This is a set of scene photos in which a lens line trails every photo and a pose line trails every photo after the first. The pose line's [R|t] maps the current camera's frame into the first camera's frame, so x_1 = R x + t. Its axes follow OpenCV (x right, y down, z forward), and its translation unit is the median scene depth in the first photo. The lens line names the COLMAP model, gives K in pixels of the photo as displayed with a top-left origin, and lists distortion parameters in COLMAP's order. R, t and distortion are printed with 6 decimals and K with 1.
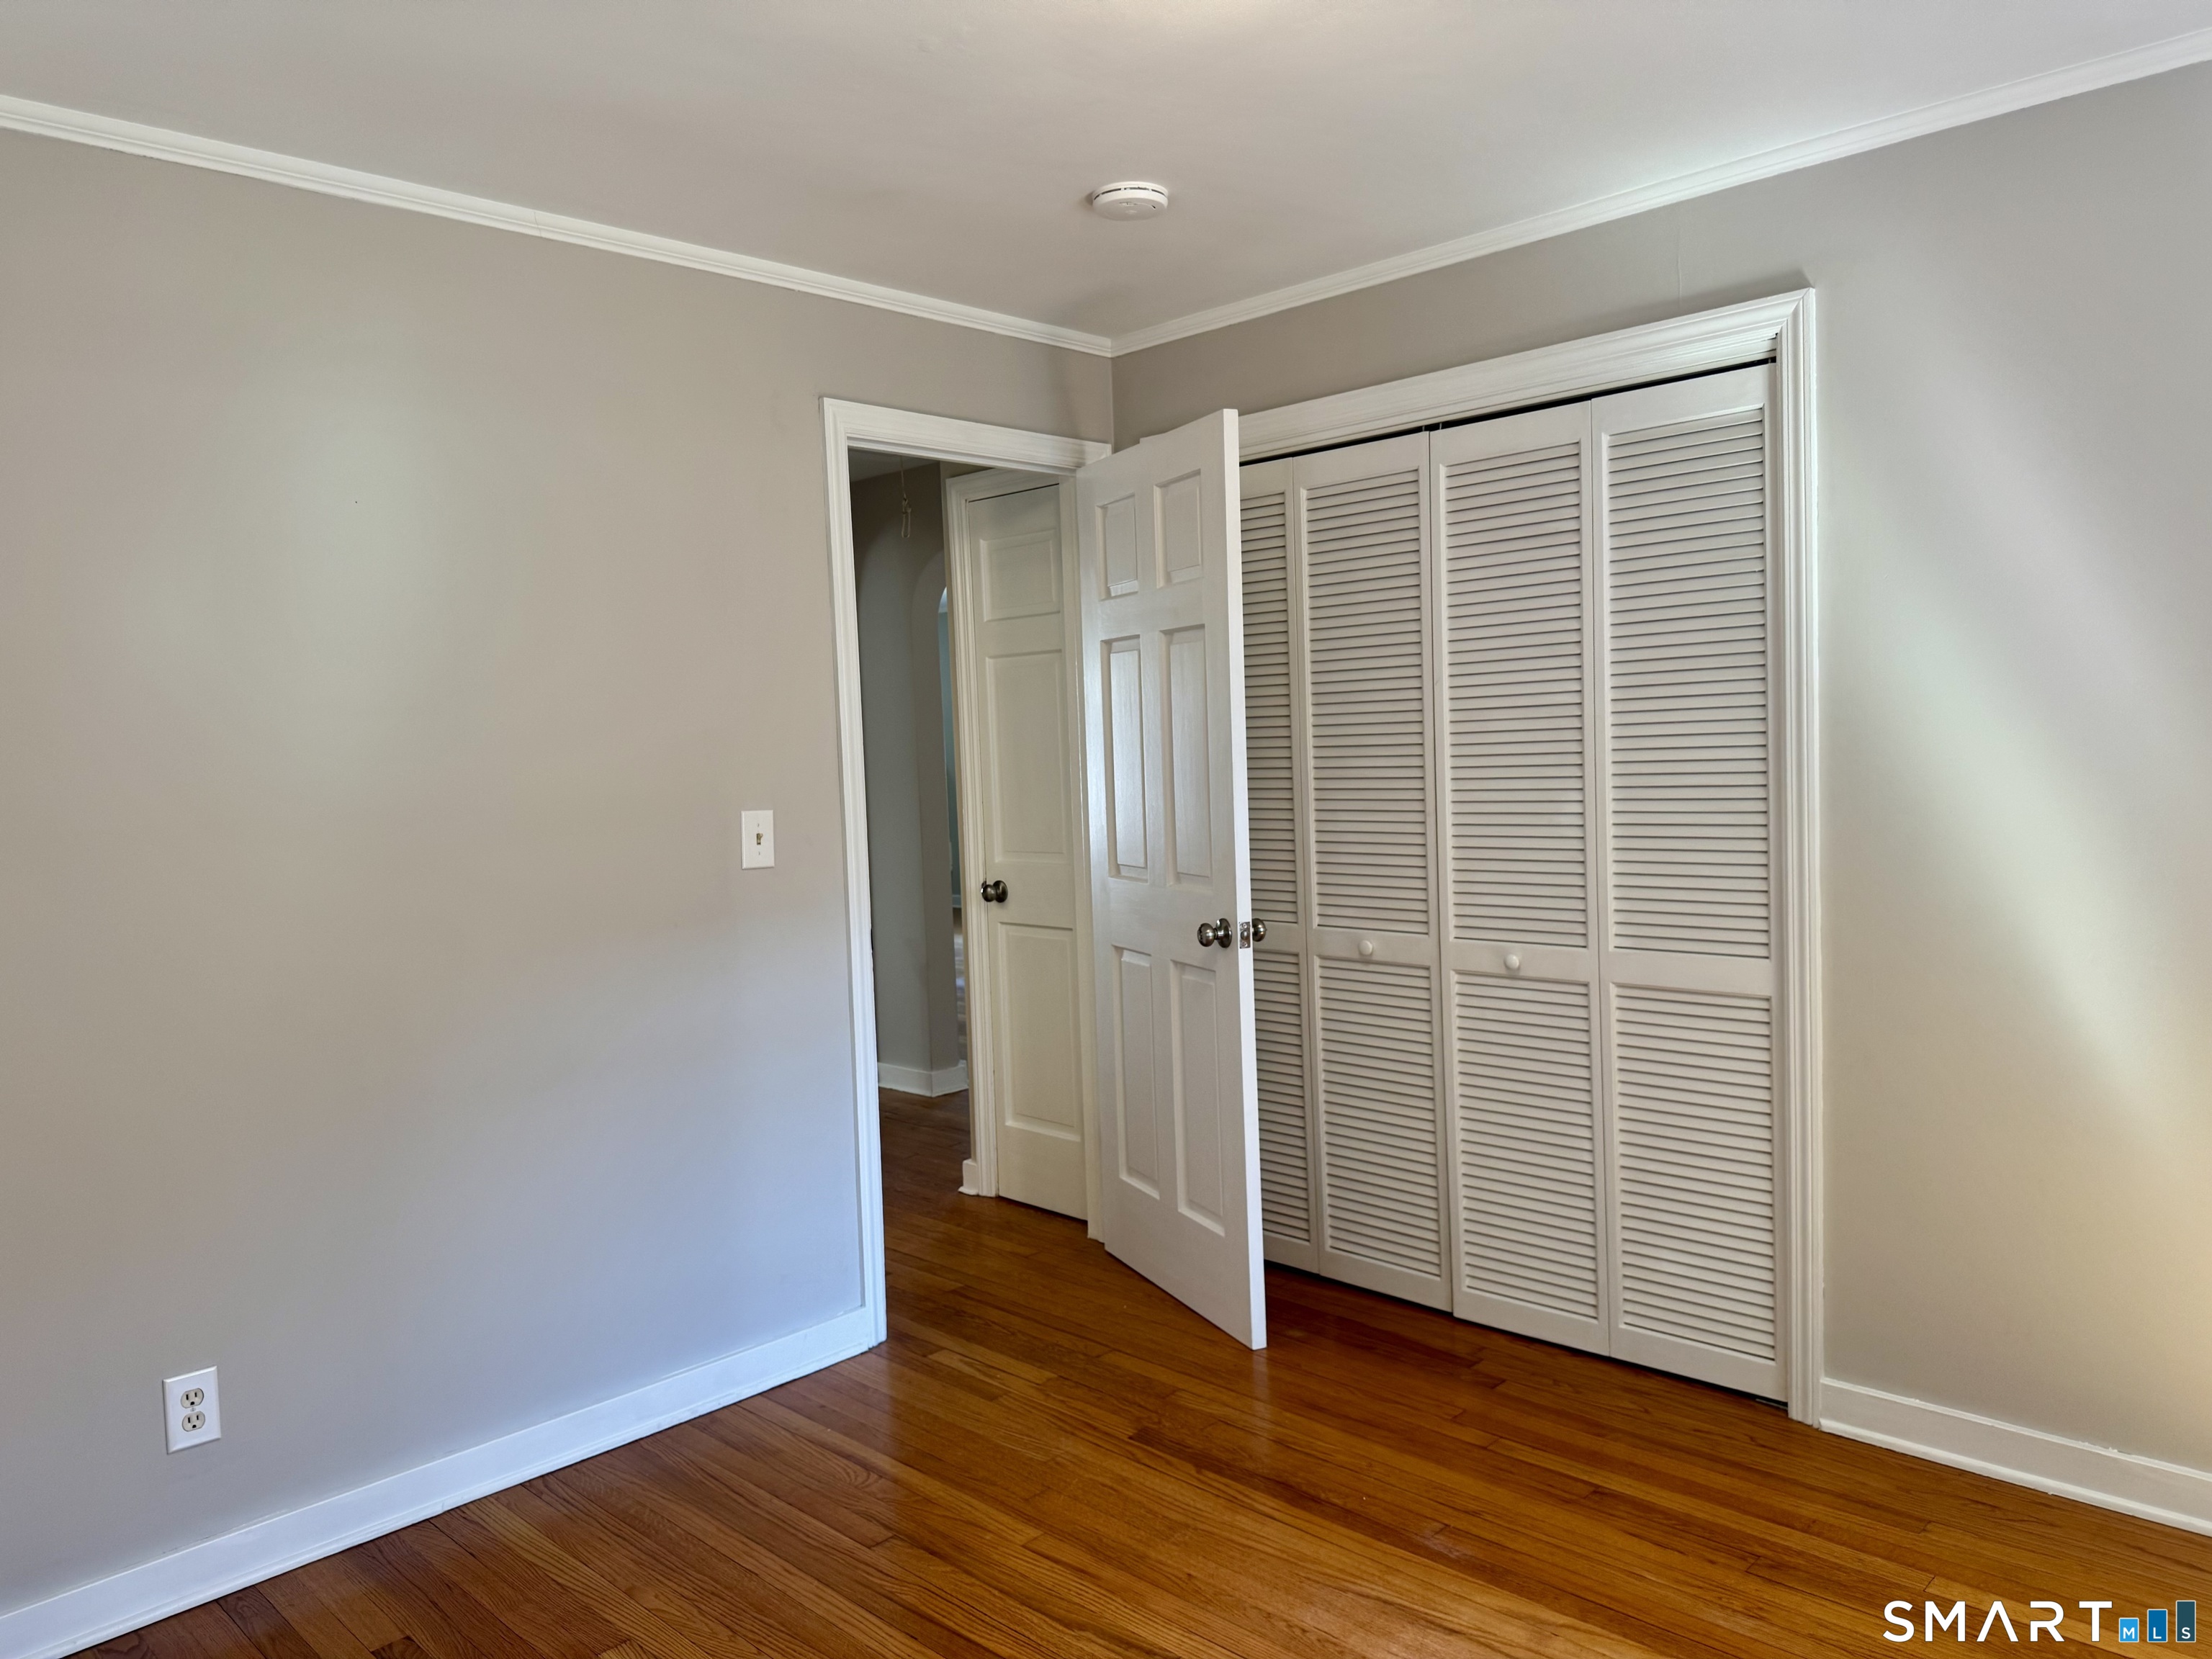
lens RADIAL K [[1538.2, 0, 1116.5], [0, 1538.2, 835.2], [0, 0, 1]] dist [0.111443, -0.209161]
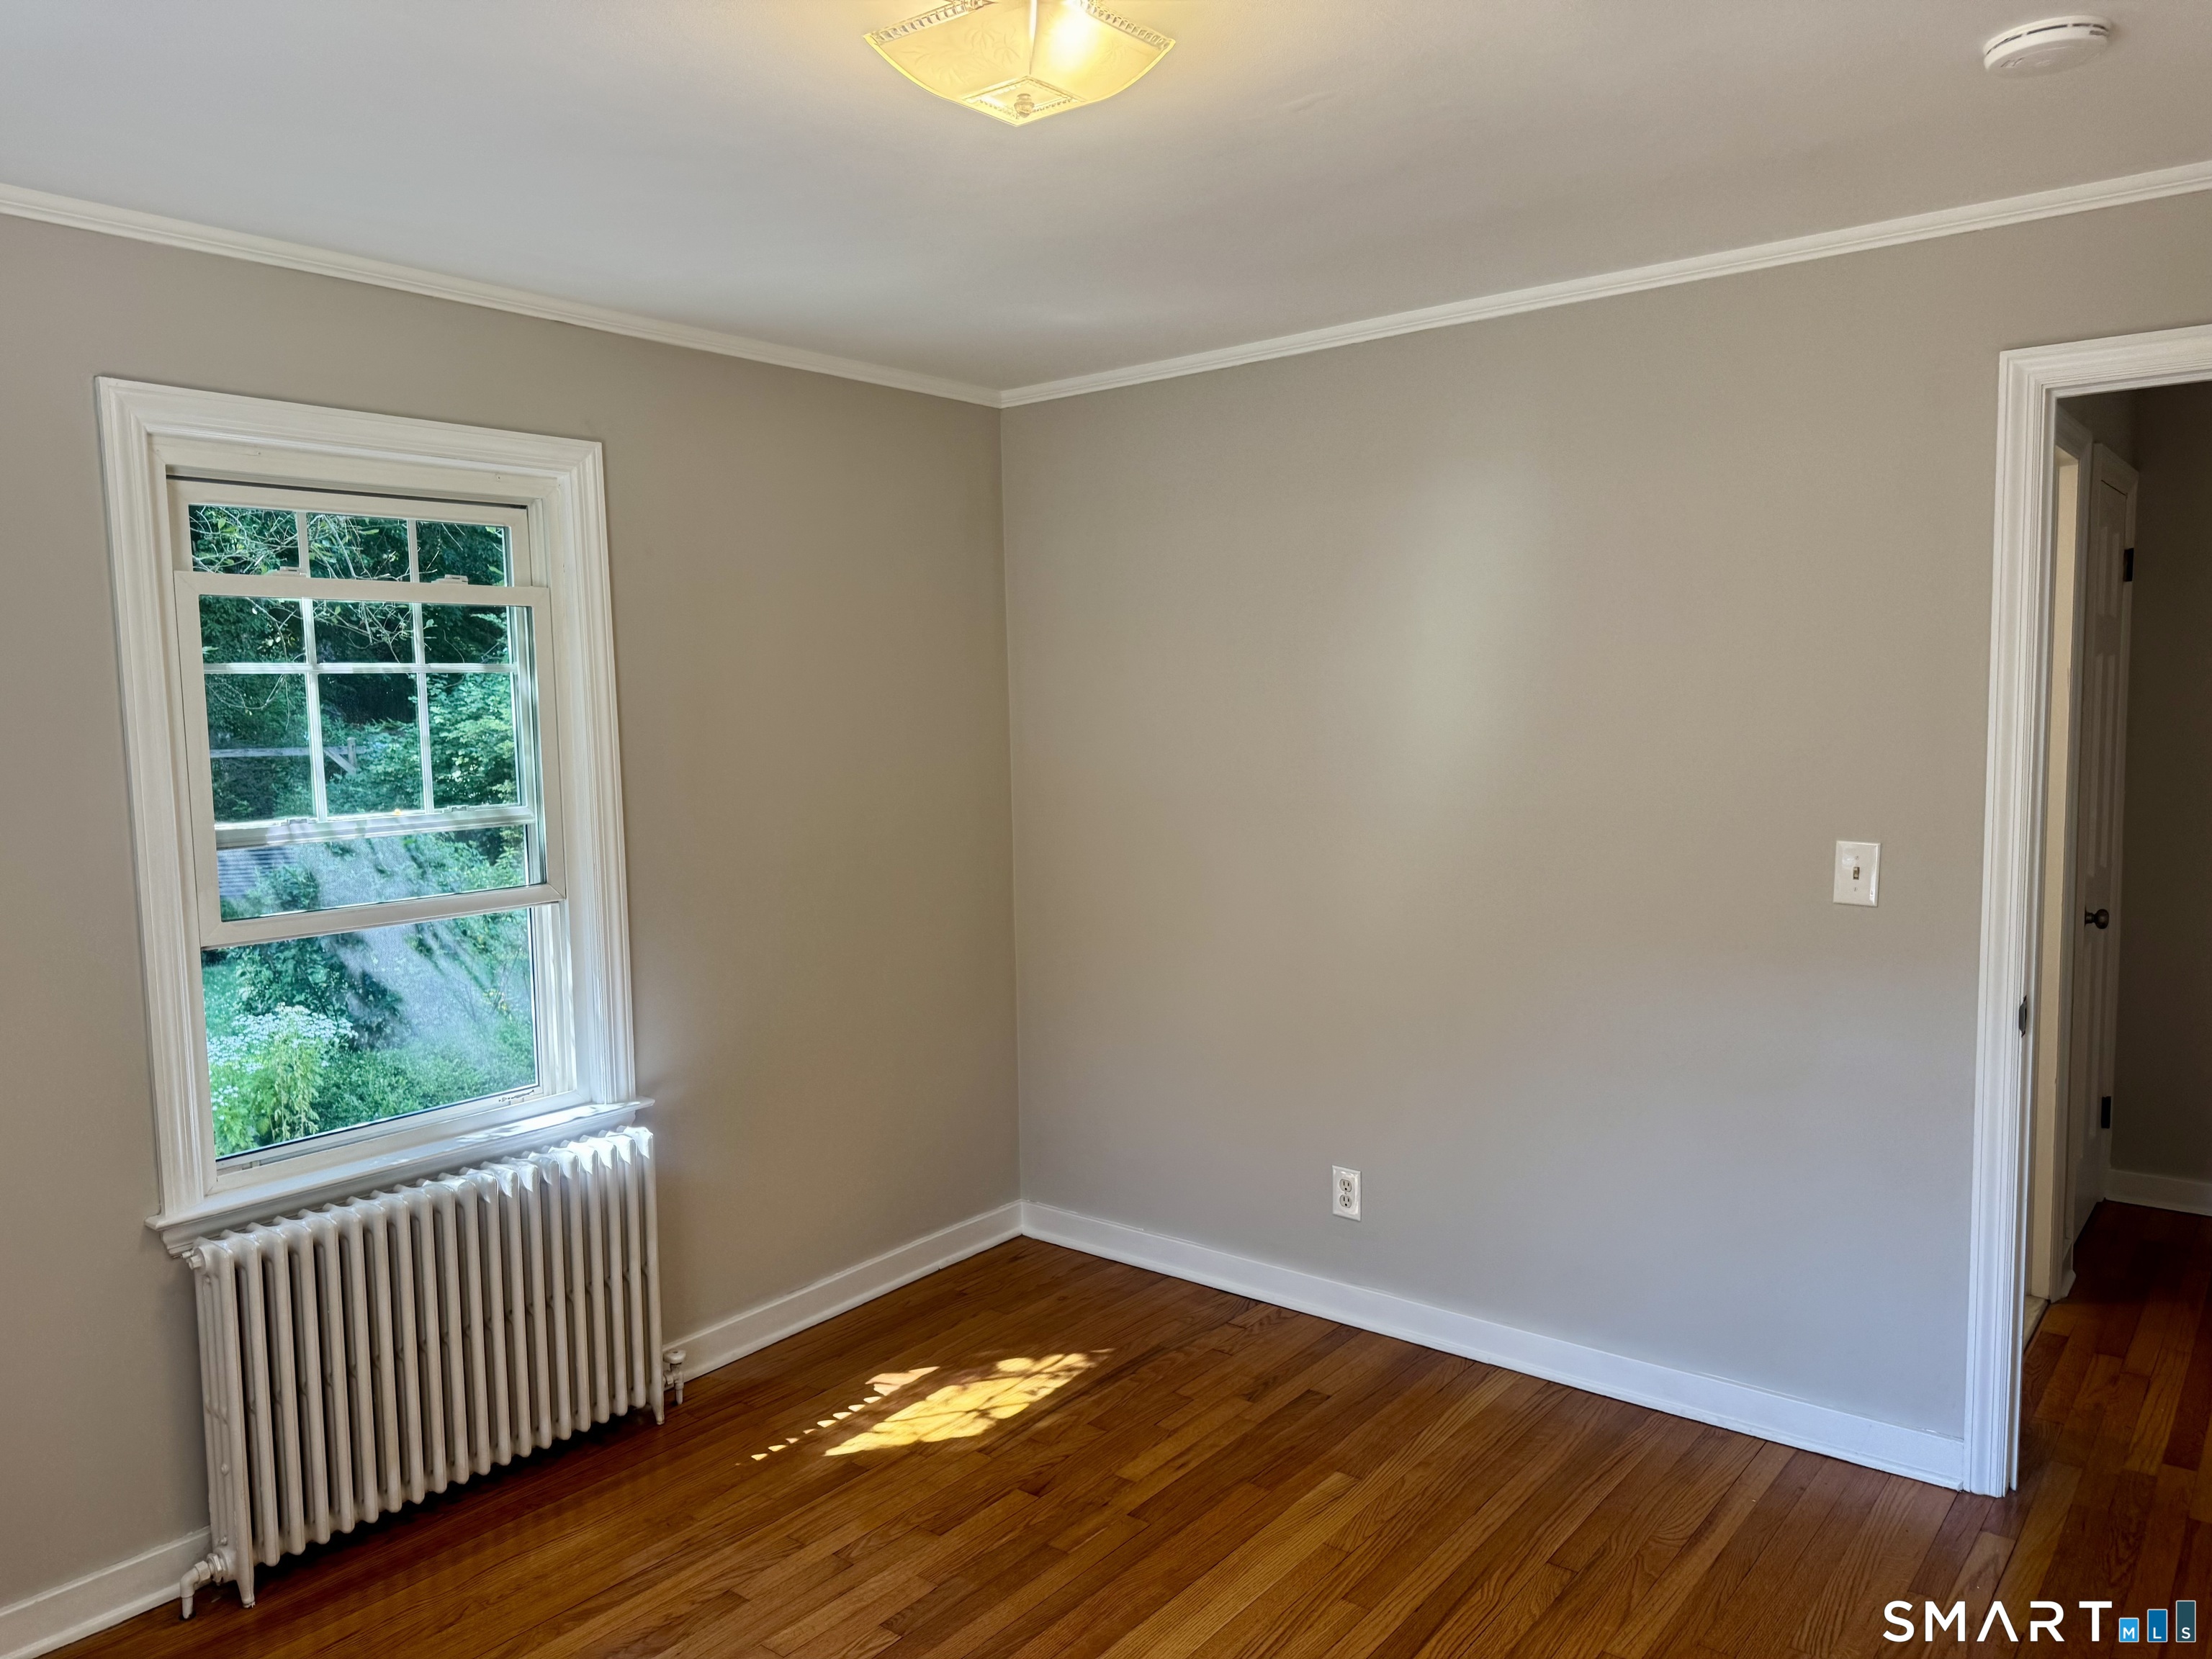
lens RADIAL K [[1538.2, 0, 1116.5], [0, 1538.2, 835.2], [0, 0, 1]] dist [0.111443, -0.209161]
pose [[0.085660, 0.126662, -0.988240, 0.705345], [-0.047609, 0.991273, 0.122925, -0.124372], [0.995186, 0.036519, 0.090943, 0.543768]]
